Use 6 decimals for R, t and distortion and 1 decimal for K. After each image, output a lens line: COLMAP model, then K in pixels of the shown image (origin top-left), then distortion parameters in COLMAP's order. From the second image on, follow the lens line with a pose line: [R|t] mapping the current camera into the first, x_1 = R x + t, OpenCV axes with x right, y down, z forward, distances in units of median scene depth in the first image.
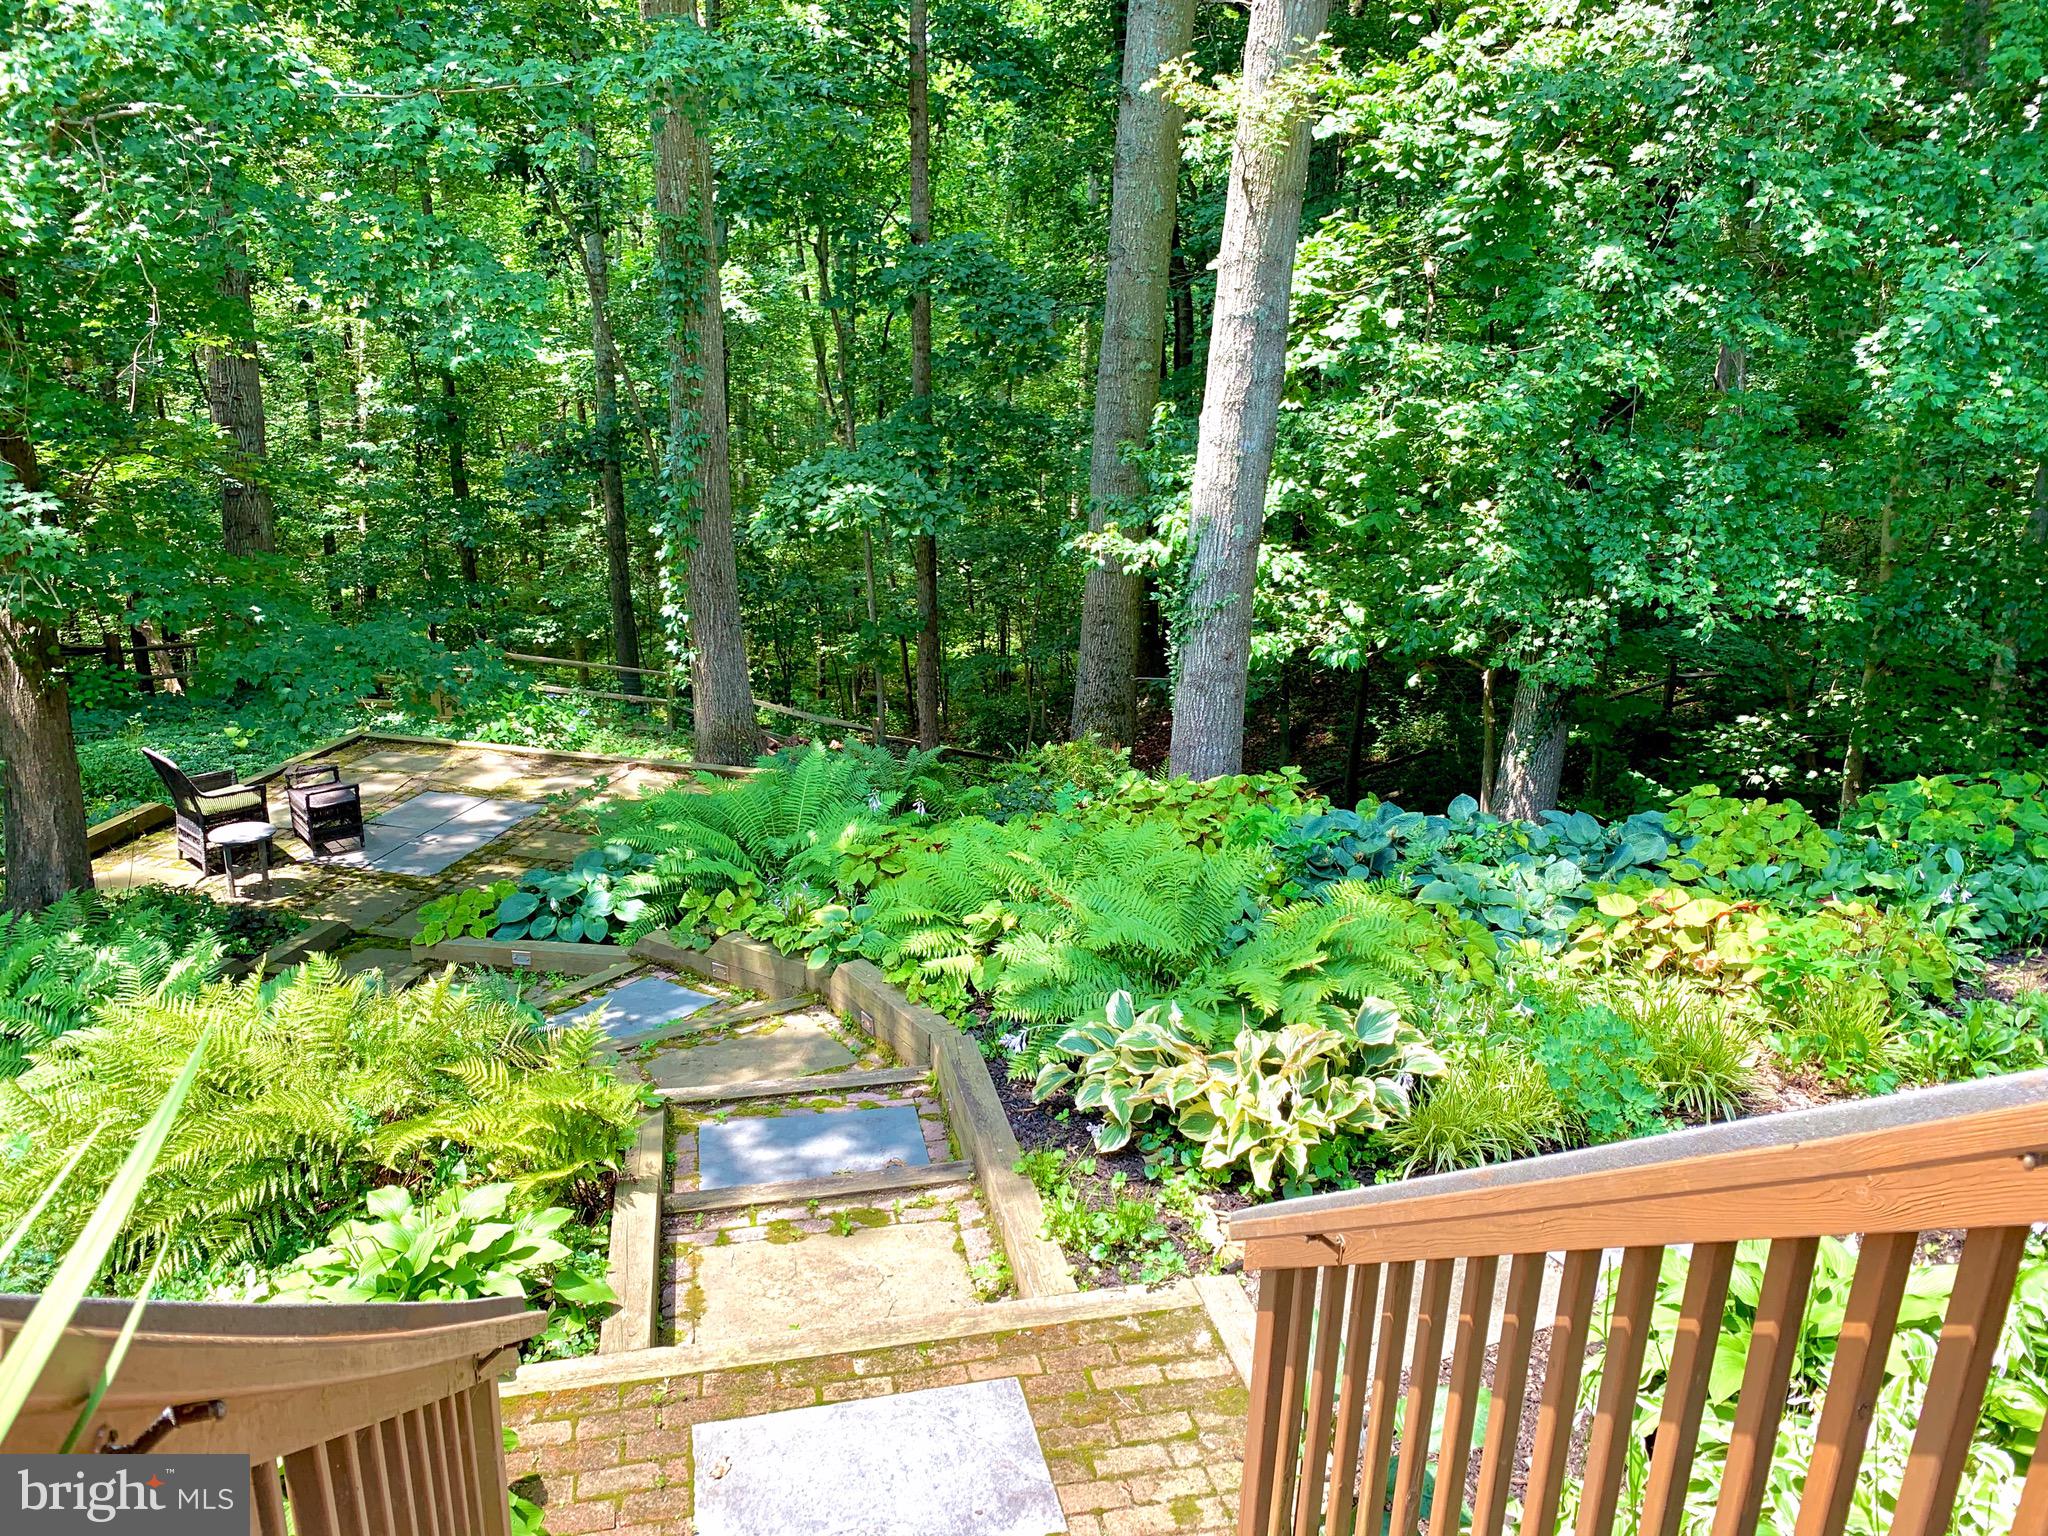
lens RADIAL K [[1561.2, 0, 1023.8], [0, 1561.2, 763.3], [0, 0, 1]] dist [0.008731, 0.000950]
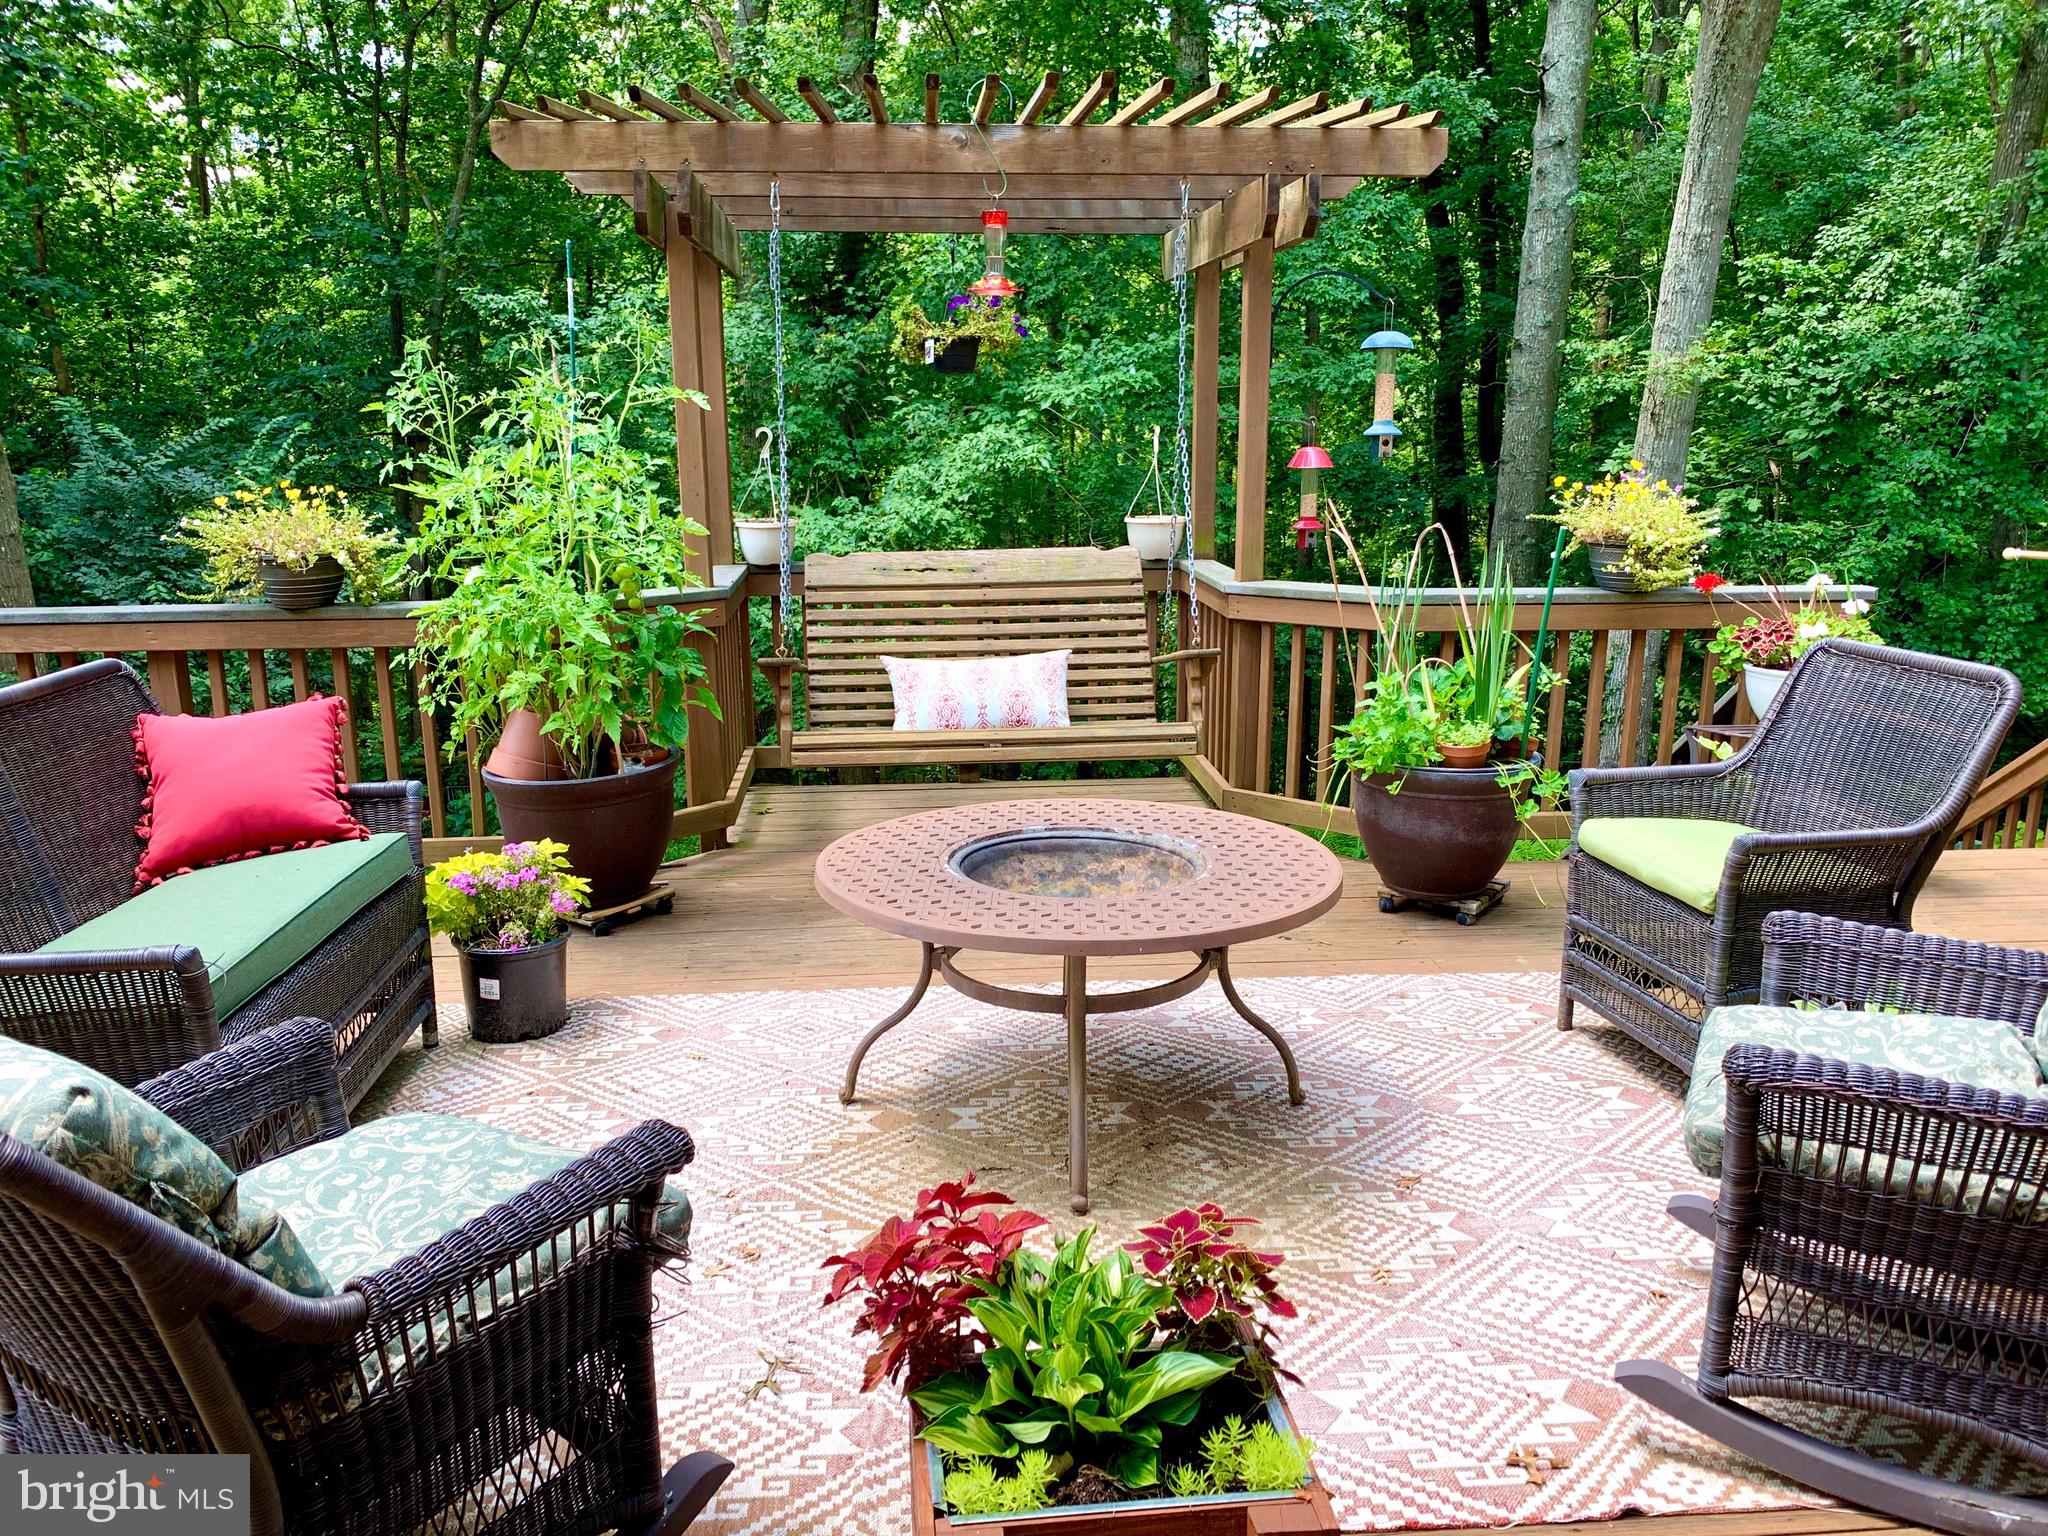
lens RADIAL K [[1561.2, 0, 1028.1], [0, 1561.2, 771.8], [0, 0, 1]] dist [0.008731, 0.000950]
pose [[0.991458, 0.009124, -0.130104, -0.233246], [-0.023156, 0.994016, -0.106753, 0.122343], [0.128352, 0.108853, 0.985737, -0.456121]]
